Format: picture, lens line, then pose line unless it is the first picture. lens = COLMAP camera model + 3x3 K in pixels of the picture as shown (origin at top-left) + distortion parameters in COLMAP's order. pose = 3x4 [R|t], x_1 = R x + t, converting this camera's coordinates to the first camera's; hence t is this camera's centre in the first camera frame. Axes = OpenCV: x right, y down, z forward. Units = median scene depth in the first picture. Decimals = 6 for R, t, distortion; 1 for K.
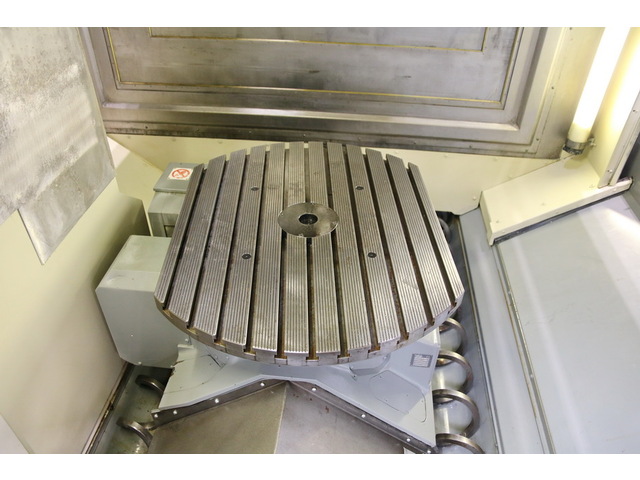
lens RADIAL K [[491.3, 0, 321.0], [0, 491.3, 235.2], [0, 0, 1]] dist [-0.113312, 0.074409]
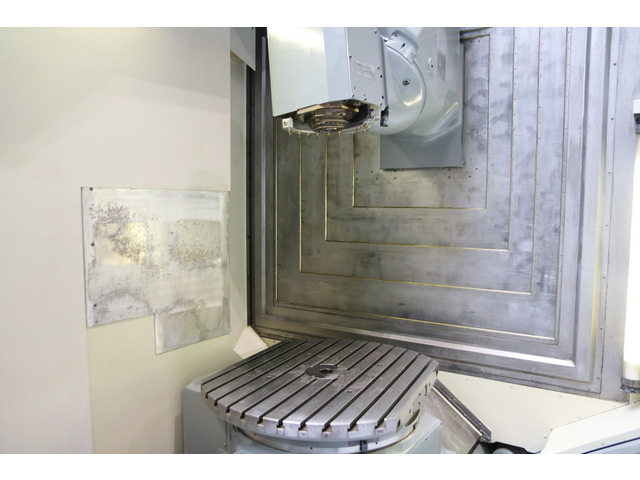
lens RADIAL K [[491.3, 0, 337.5], [0, 491.3, 253.6], [0, 0, 1]] dist [-0.113312, 0.074409]
pose [[0.899312, 0.033986, -0.435985, 0.517105], [-0.264826, 0.835699, -0.481117, 0.300244], [0.348001, 0.548135, 0.760555, -0.183968]]
